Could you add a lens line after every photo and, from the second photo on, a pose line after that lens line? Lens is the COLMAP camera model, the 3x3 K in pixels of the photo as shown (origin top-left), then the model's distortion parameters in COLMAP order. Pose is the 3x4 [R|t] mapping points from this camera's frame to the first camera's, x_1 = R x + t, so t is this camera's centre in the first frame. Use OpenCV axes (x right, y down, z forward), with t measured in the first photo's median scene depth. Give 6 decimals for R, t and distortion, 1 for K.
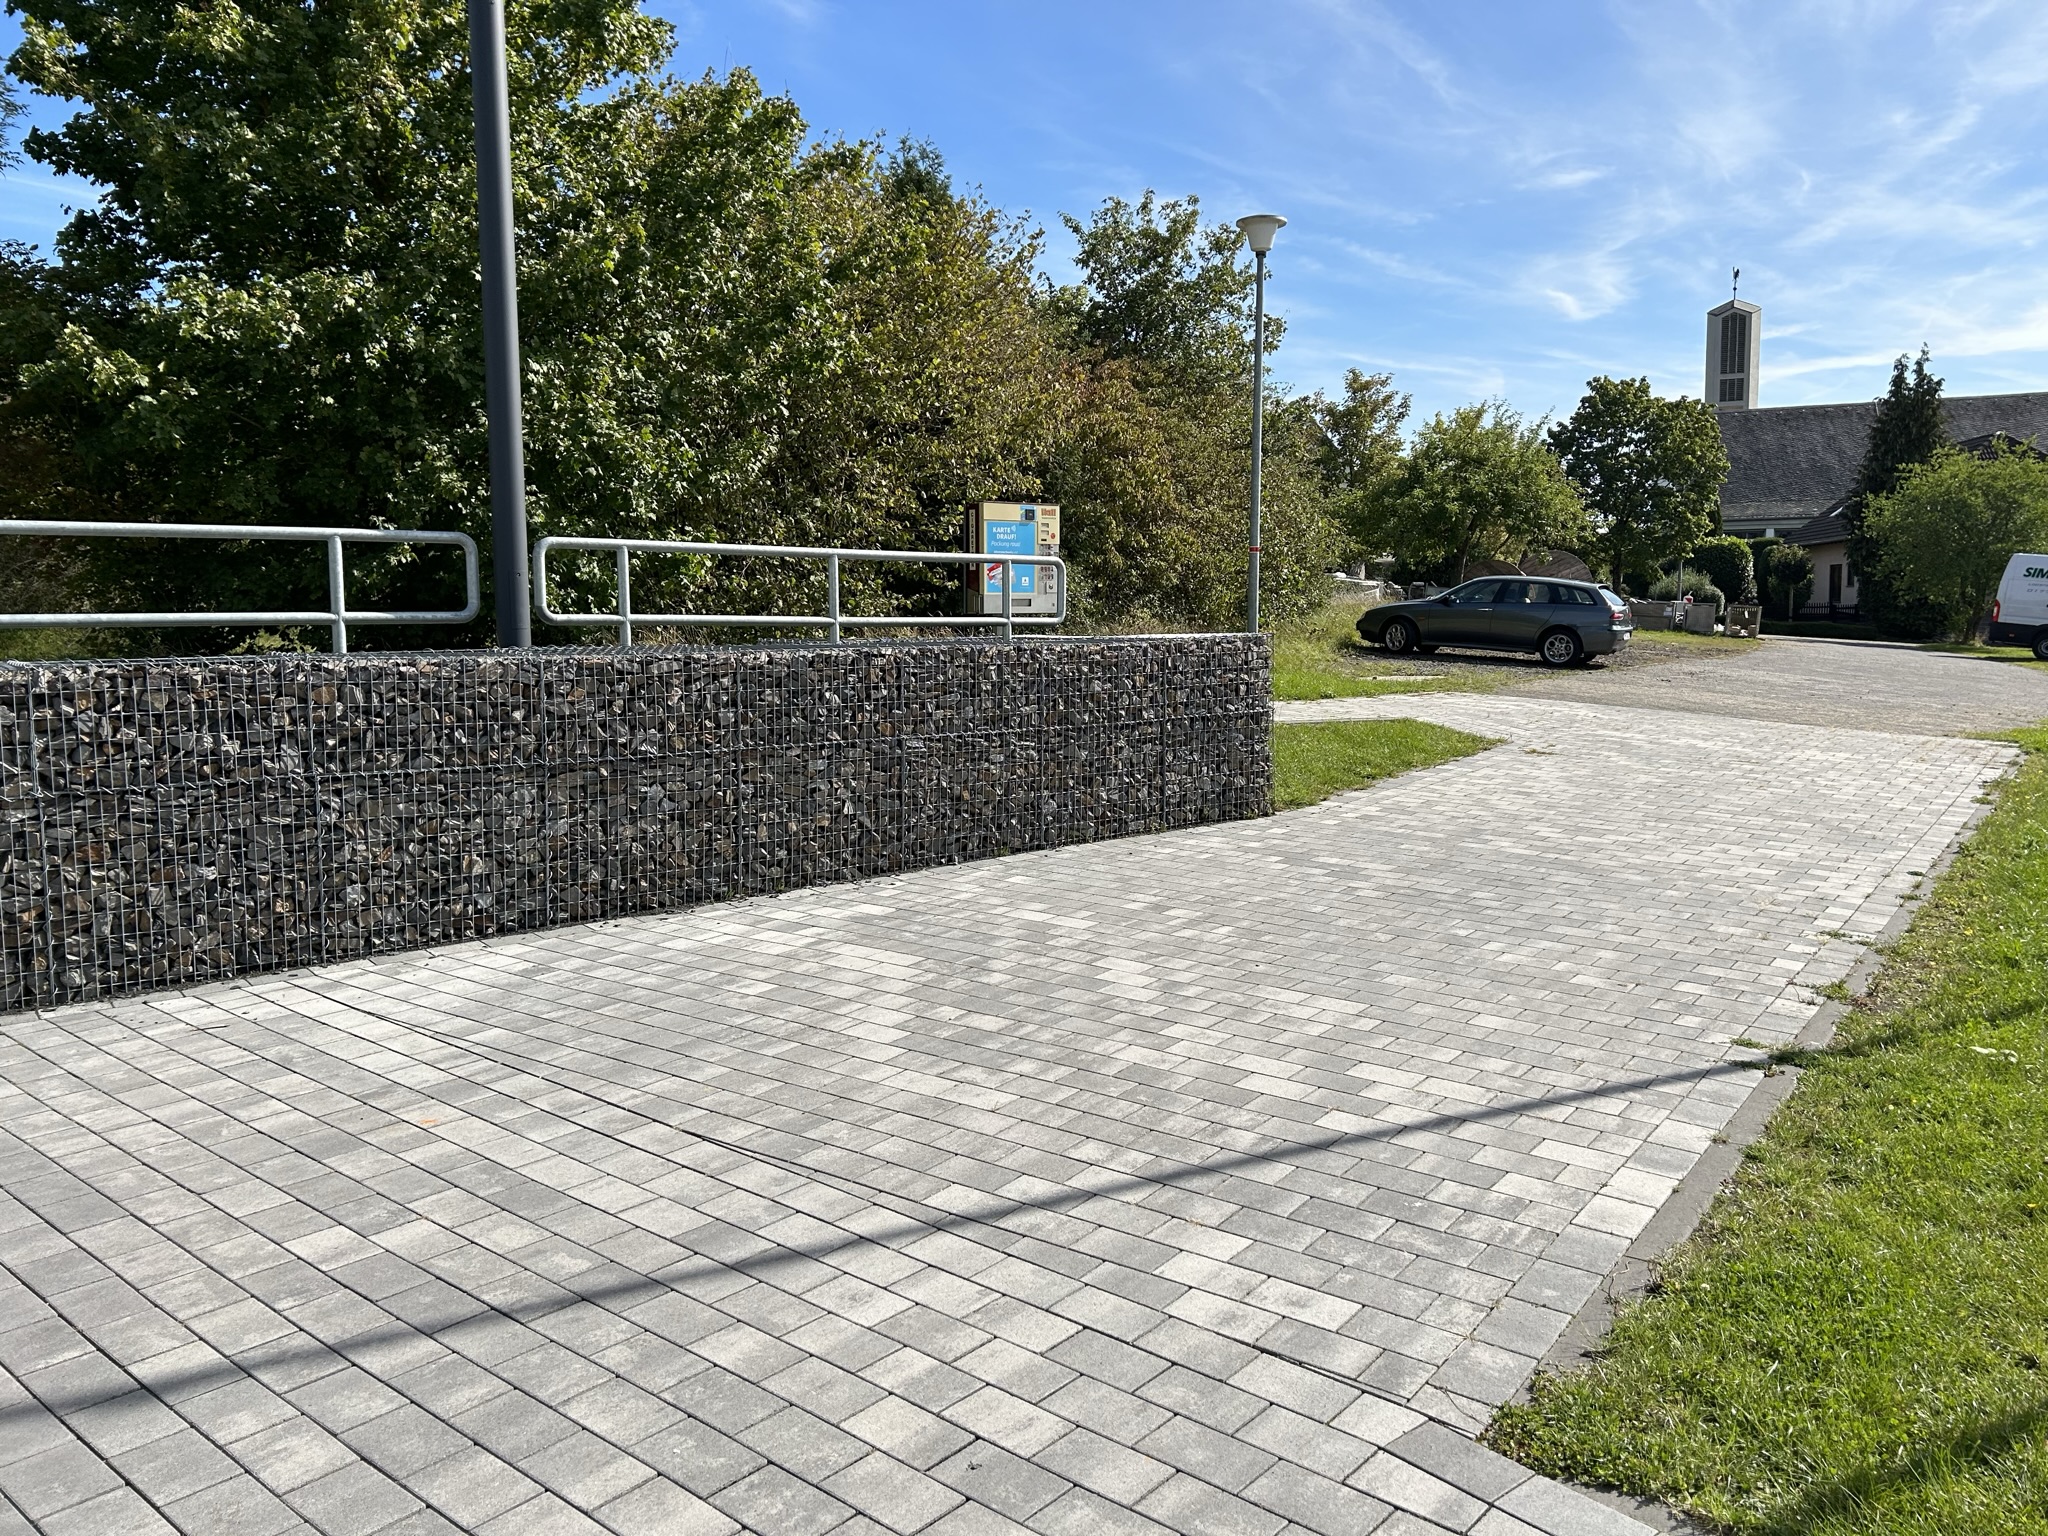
lens RADIAL K [[1536.3, 0, 1024.0], [0, 1536.3, 768.0], [0, 0, 1]] dist [0.051208, -0.051635]
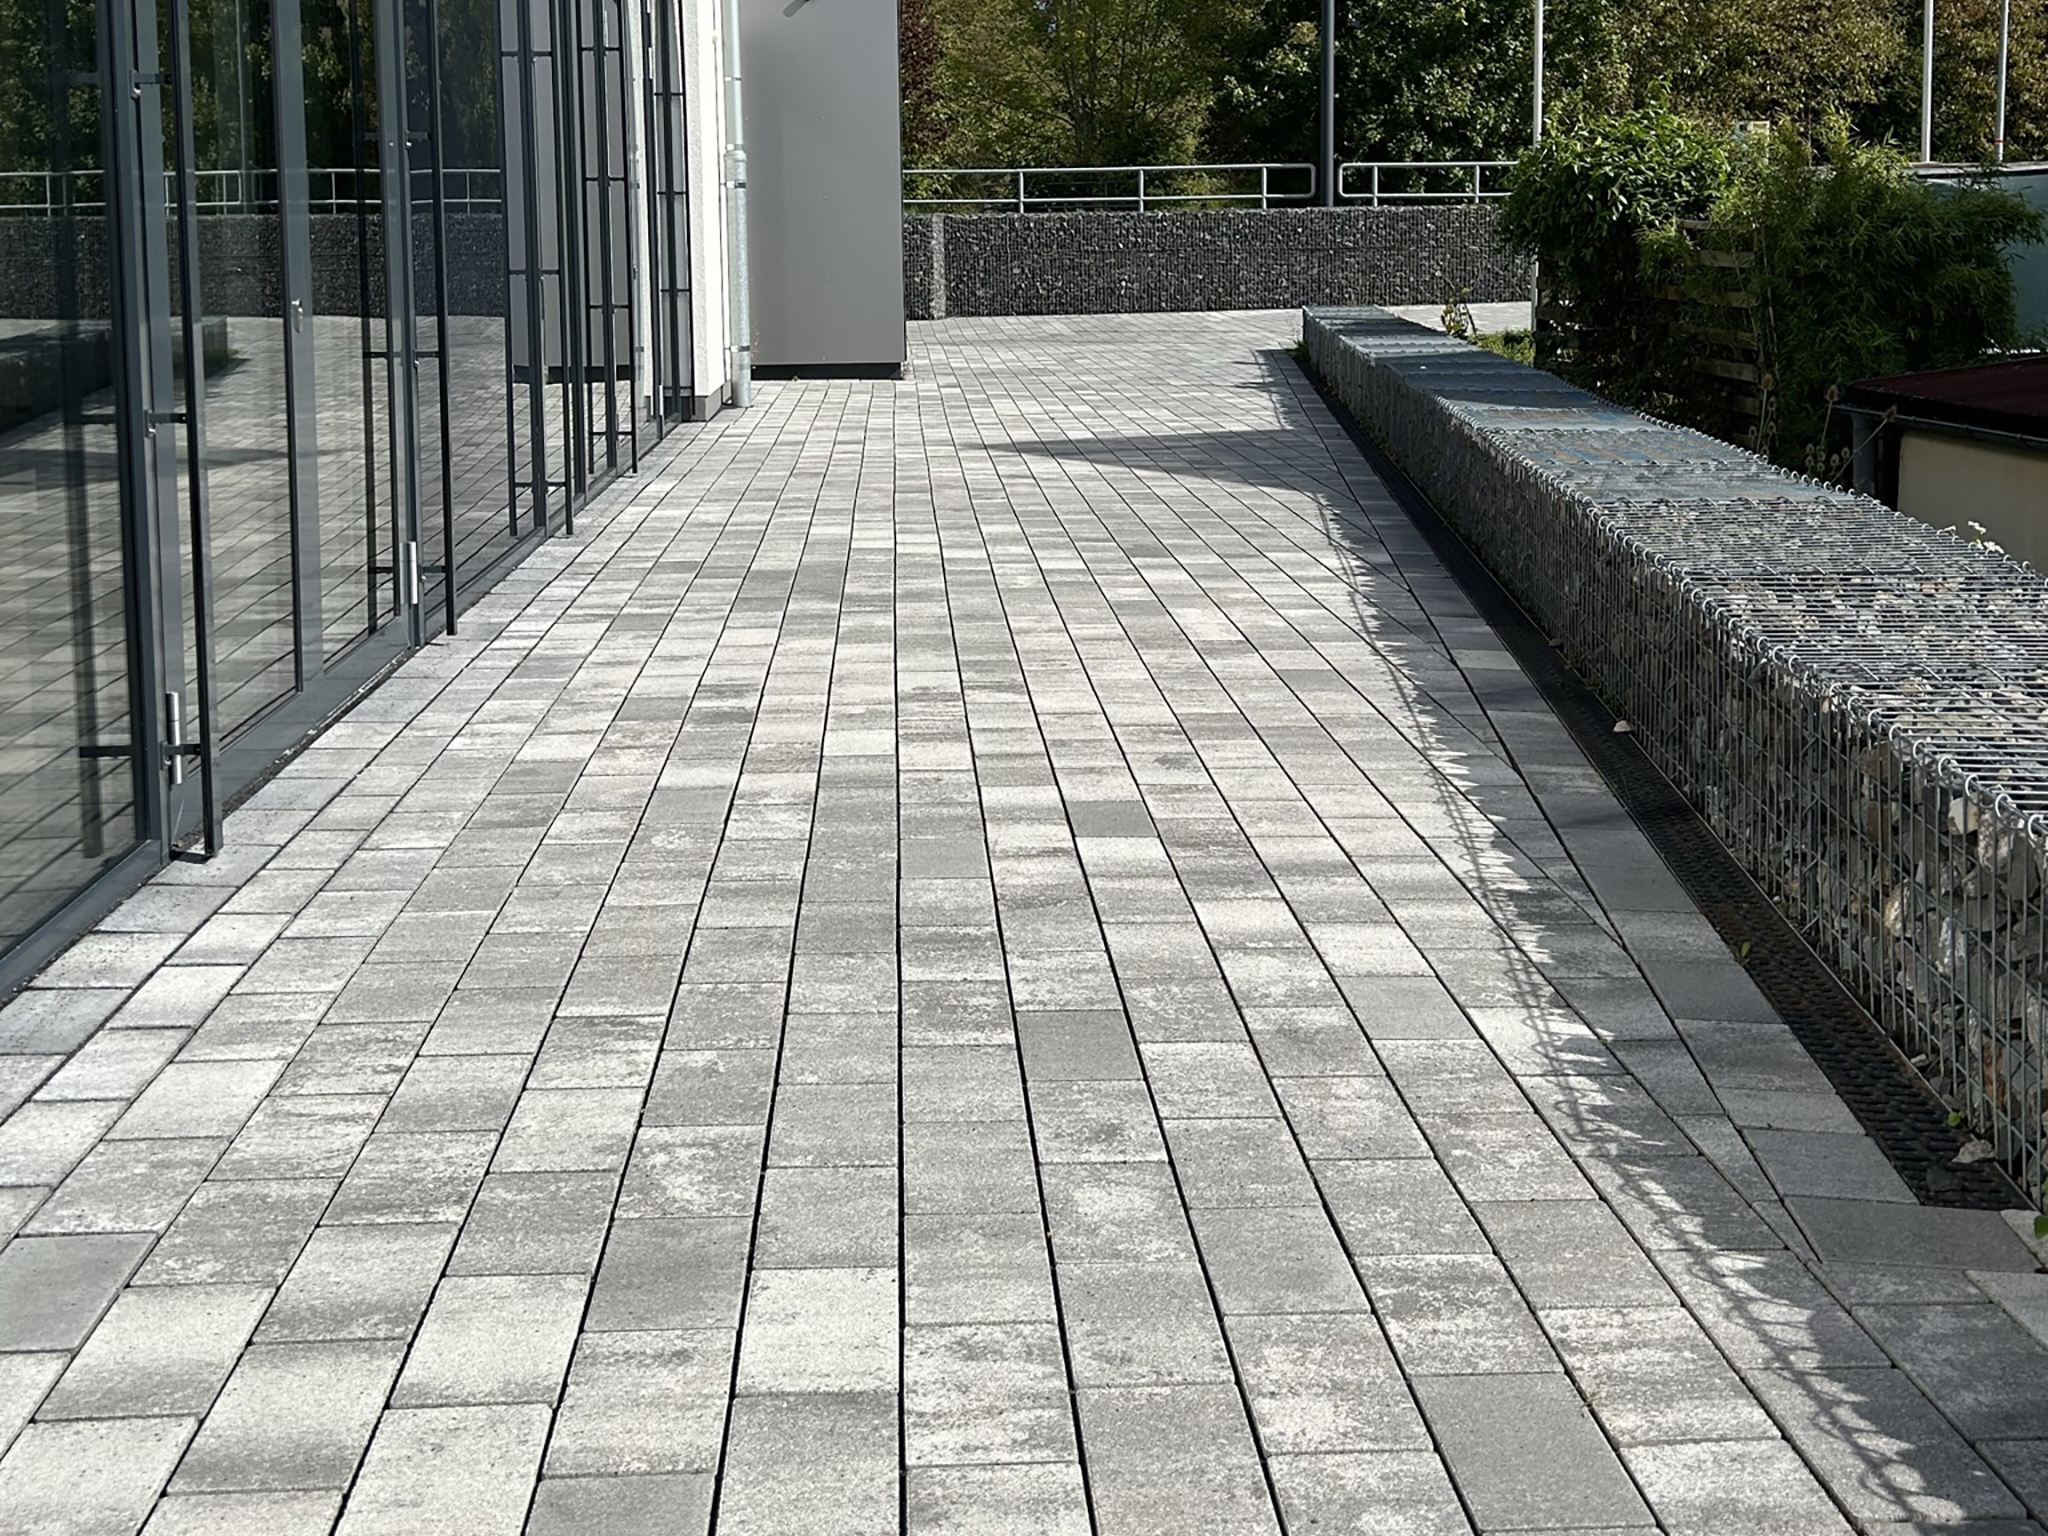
lens RADIAL K [[1536.3, 0, 1024.0], [0, 1536.3, 768.0], [0, 0, 1]] dist [0.051208, -0.051635]
pose [[0.709861, 0.215829, -0.670459, 1.258071], [-0.059979, 0.966960, 0.247772, 0.219831], [0.701783, -0.135671, 0.699352, -1.310647]]
